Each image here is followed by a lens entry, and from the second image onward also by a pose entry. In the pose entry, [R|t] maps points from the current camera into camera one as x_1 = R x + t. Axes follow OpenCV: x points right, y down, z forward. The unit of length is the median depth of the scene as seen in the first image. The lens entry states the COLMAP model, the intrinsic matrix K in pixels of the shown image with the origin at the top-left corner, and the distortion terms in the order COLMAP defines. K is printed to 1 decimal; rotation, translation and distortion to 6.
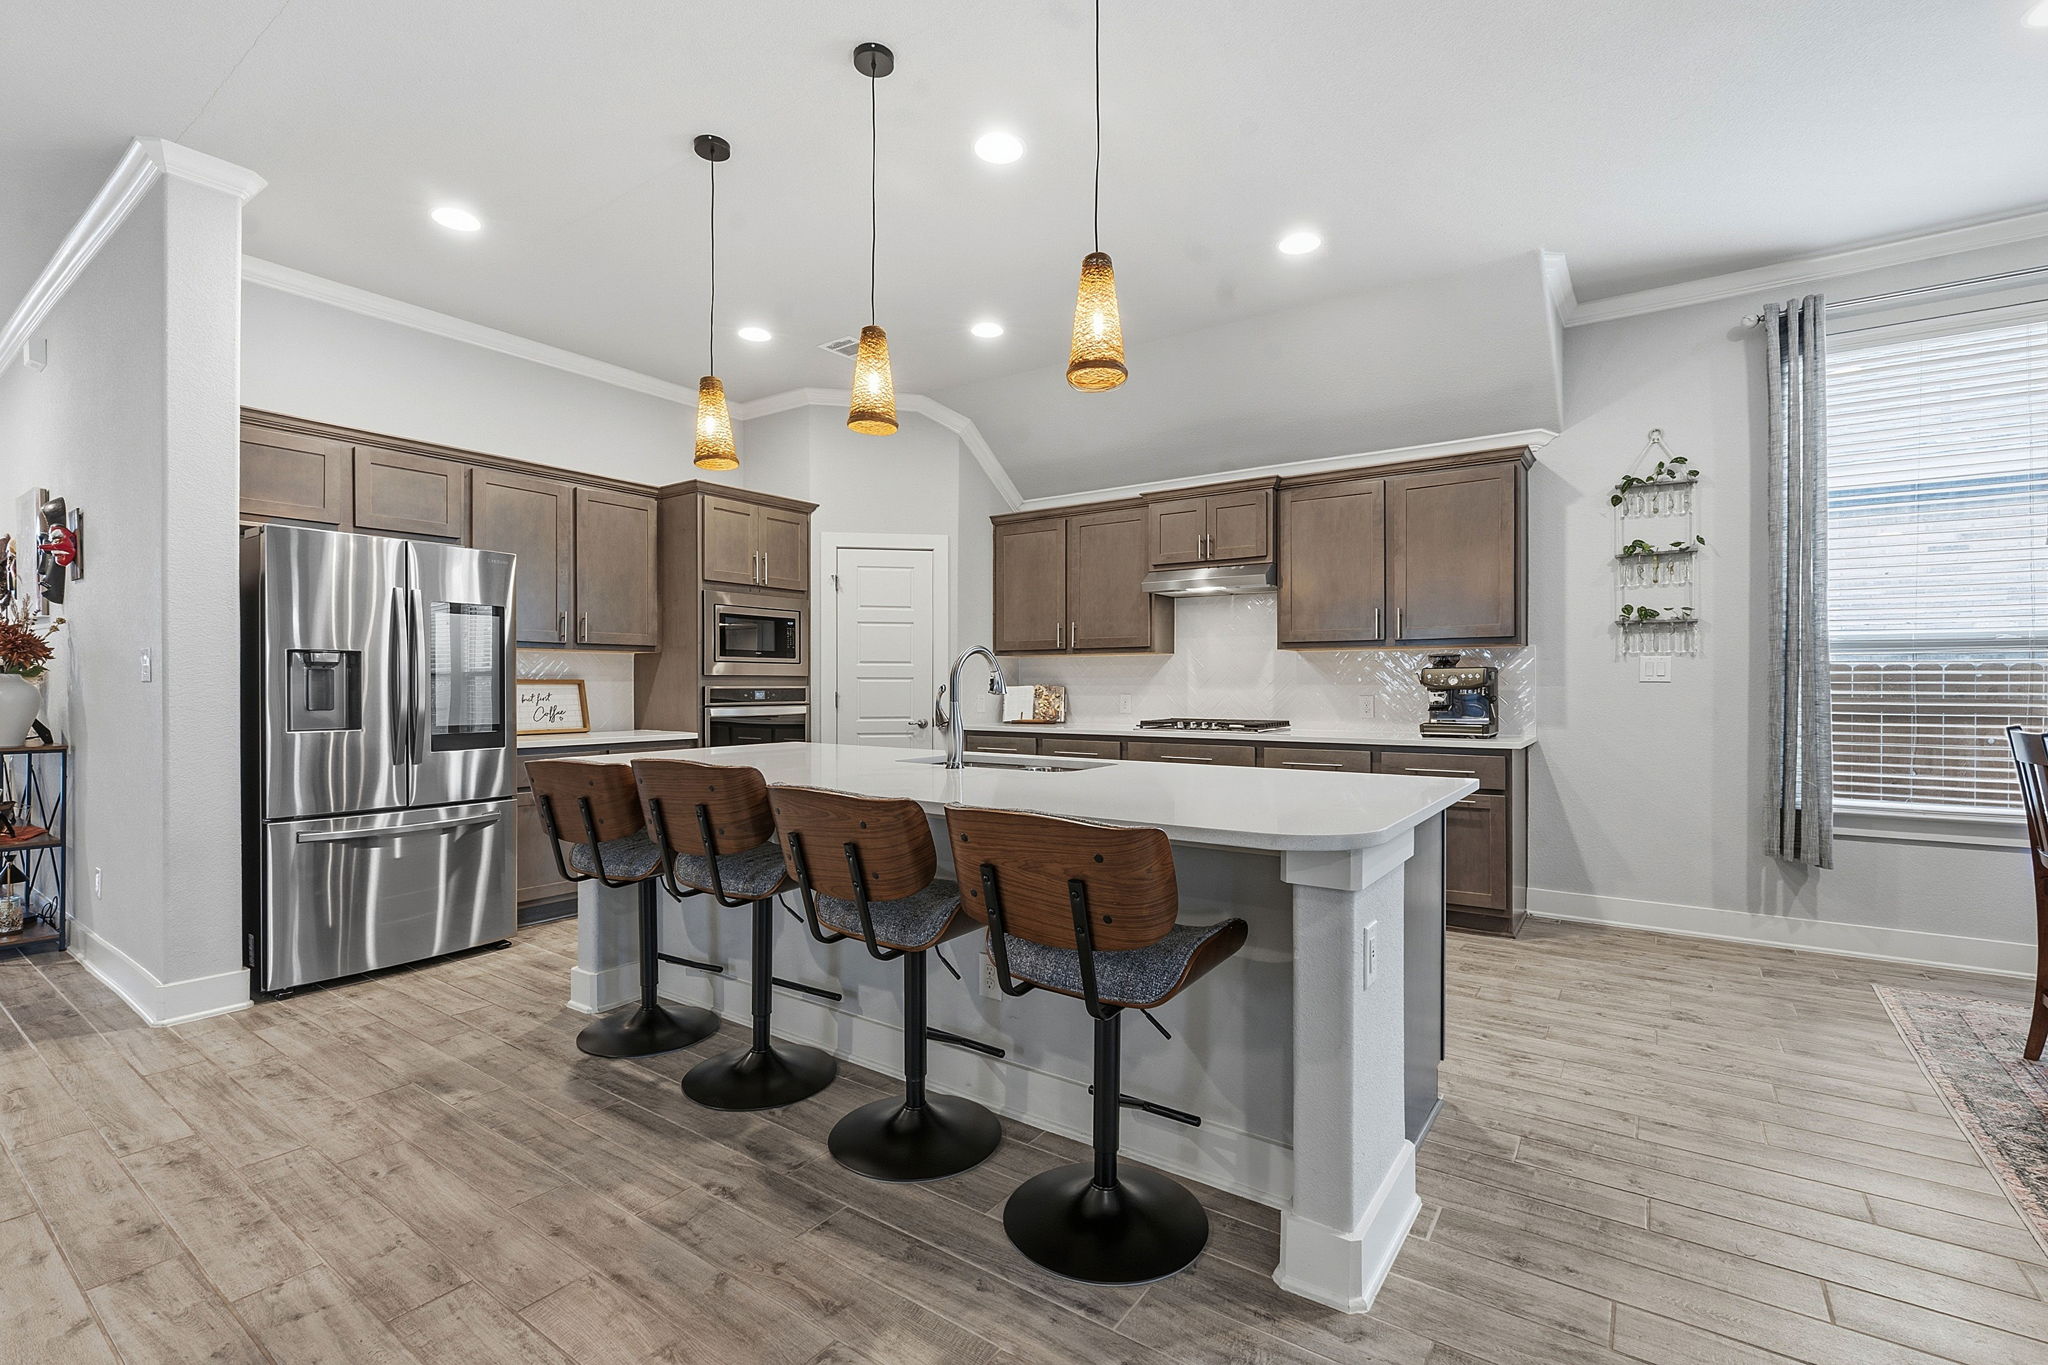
lens RADIAL K [[905.6, 0, 1024.0], [0, 905.6, 682.5], [0, 0, 1]] dist [-0.006861, 0.000094]
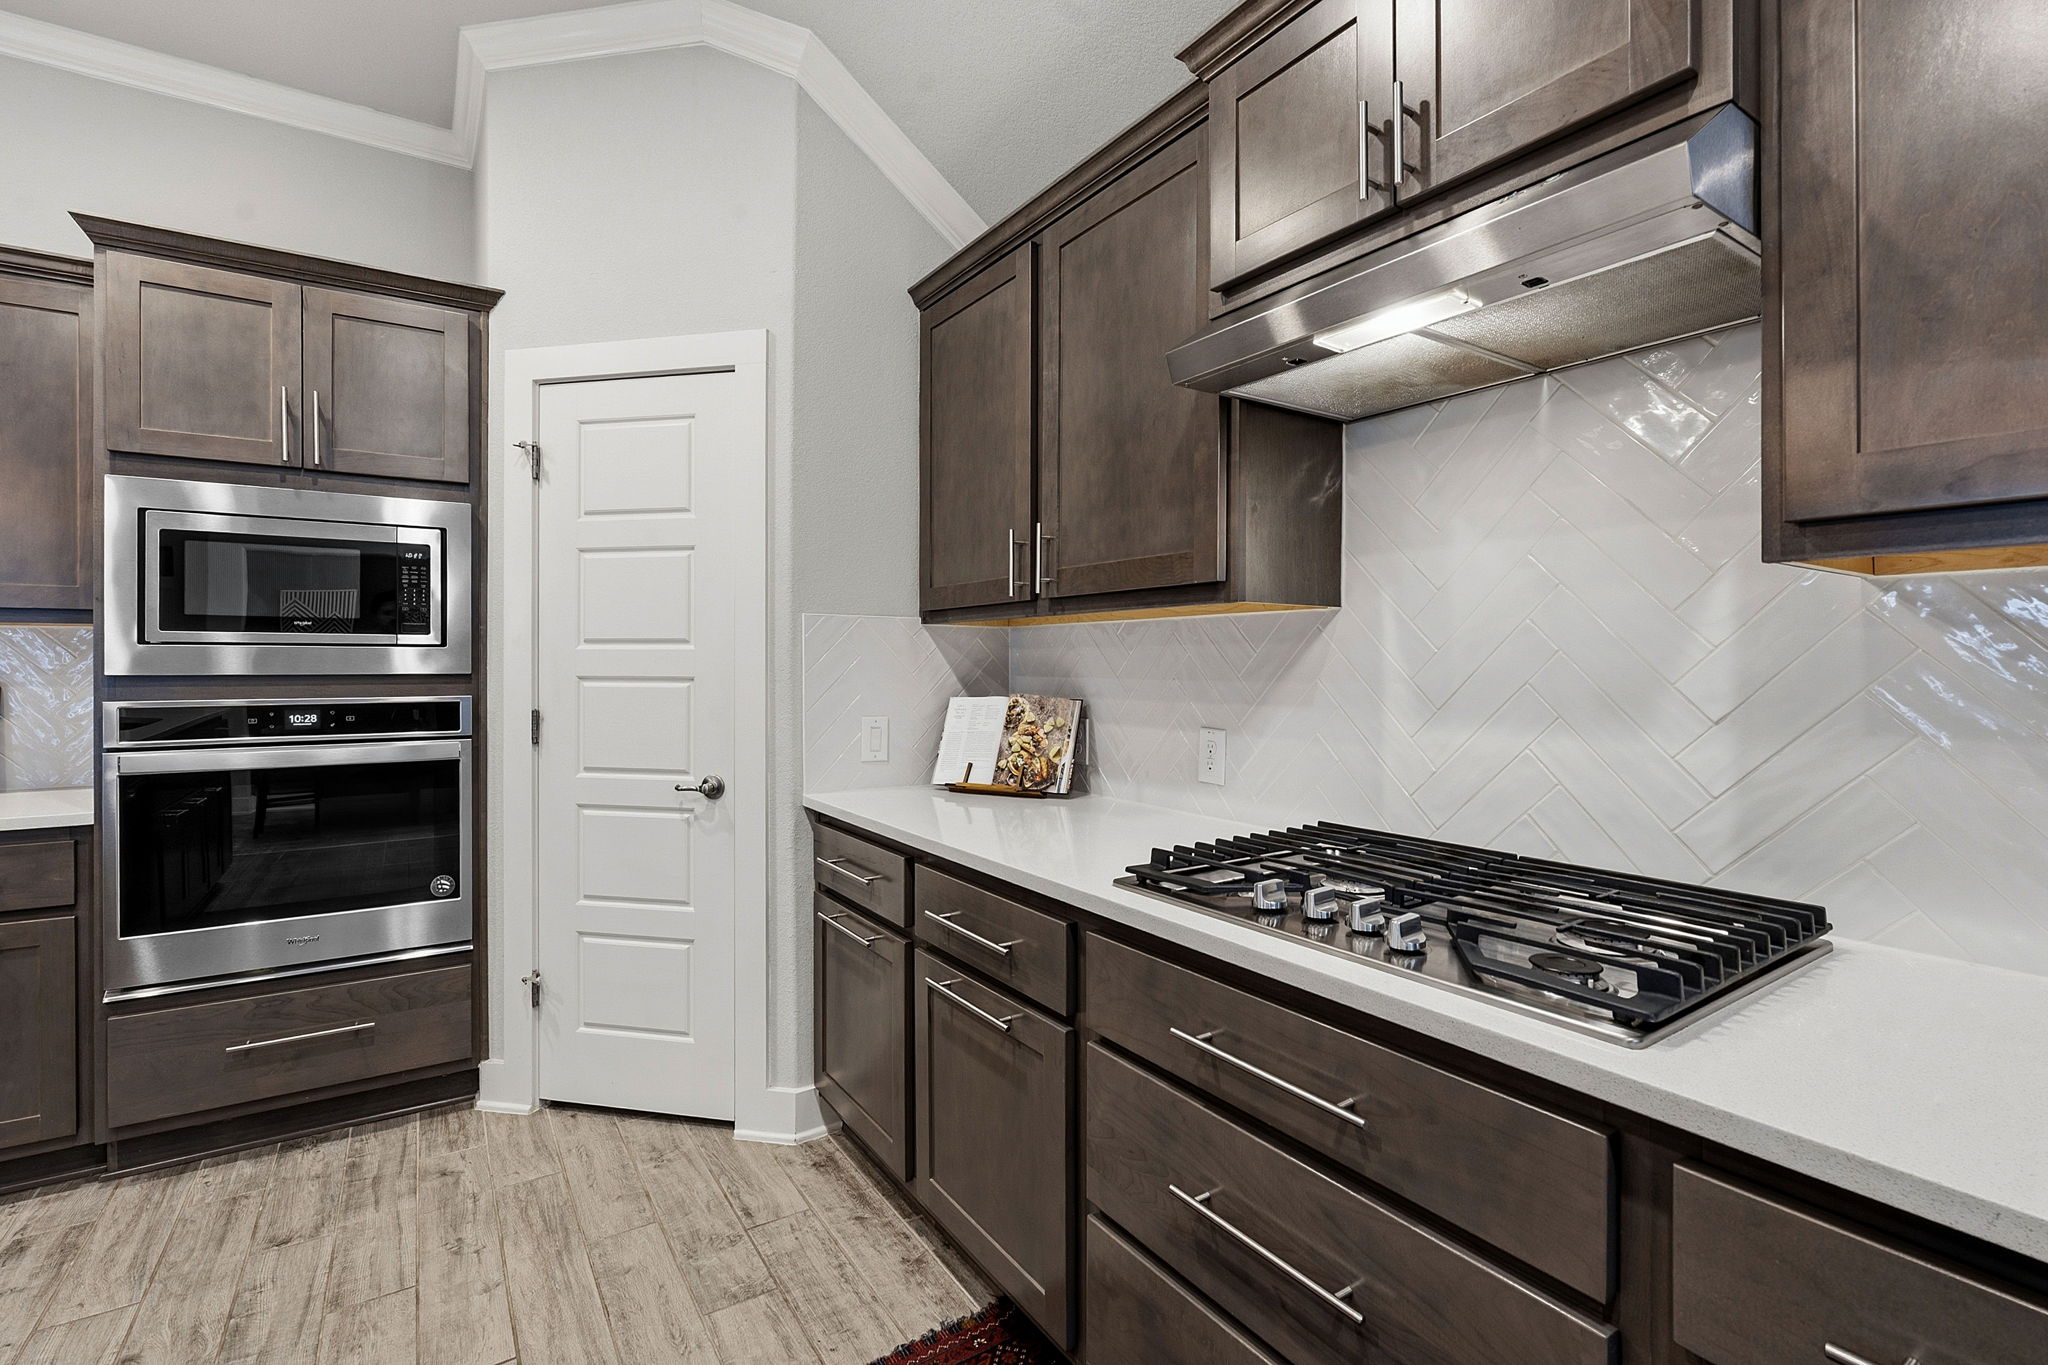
lens RADIAL K [[943.3, 0, 1019.9], [0, 943.3, 661.6], [0, 0, 1]] dist [0.001526, 0.000352]
pose [[0.927443, 0.000553, -0.373965, 0.249814], [0.000150, 0.999998, 0.001850, -0.018695], [0.373965, -0.001772, 0.927441, 0.895750]]
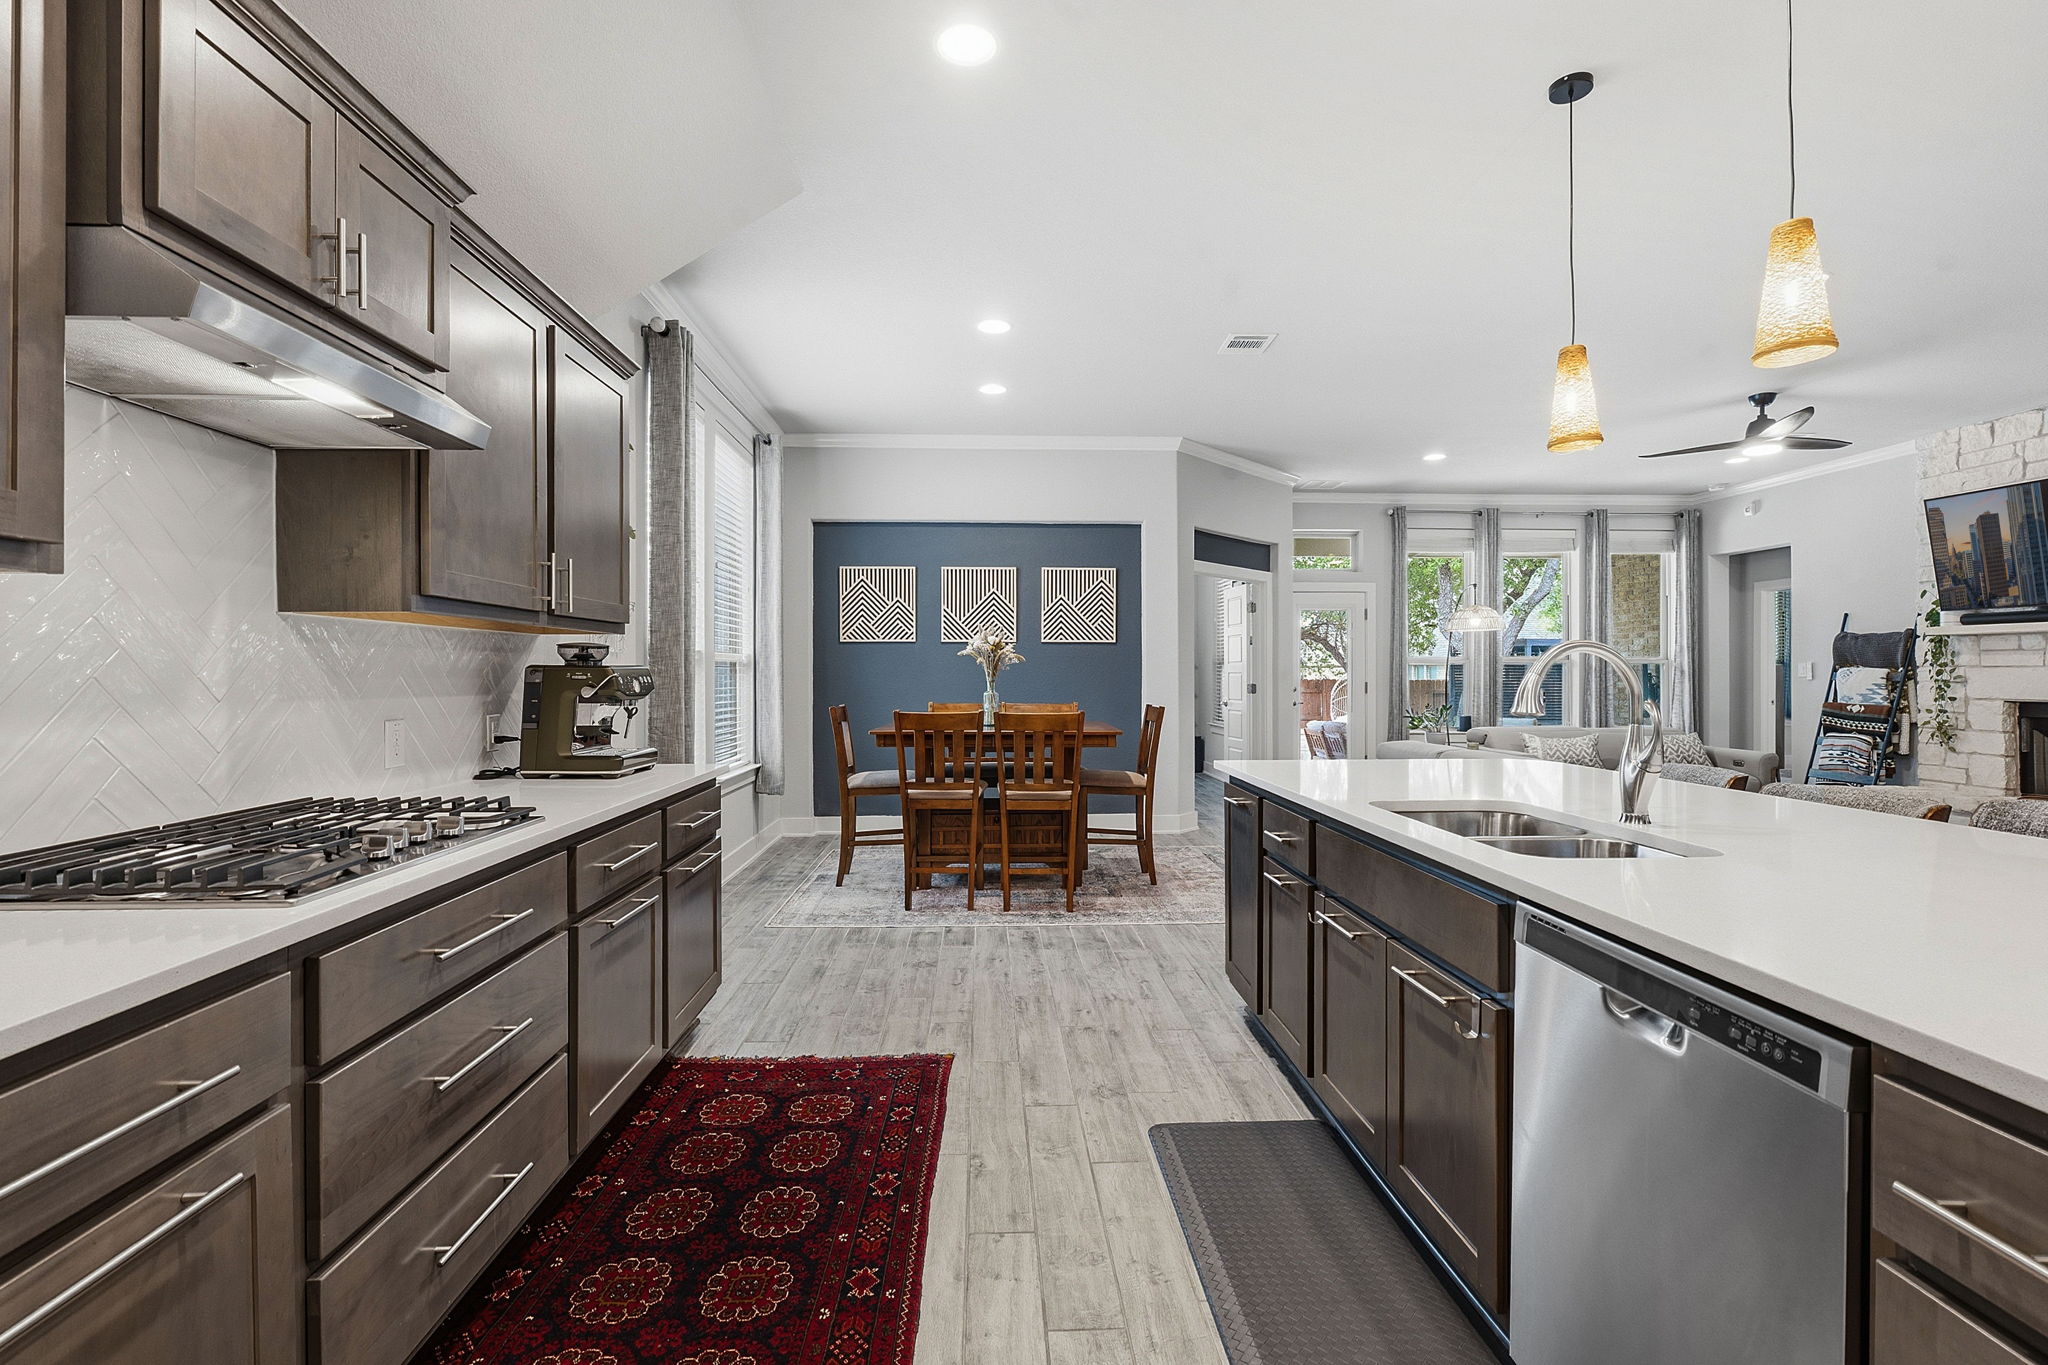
lens RADIAL K [[926.1, 0, 1022.3], [0, 926.1, 671.0], [0, 0, 1]] dist [-0.002952, 0.000154]
pose [[-0.609769, 0.001787, 0.792577, -0.241157], [-0.001384, 0.999994, -0.003319, -0.011950], [-0.792578, -0.003120, -0.609763, 1.232250]]
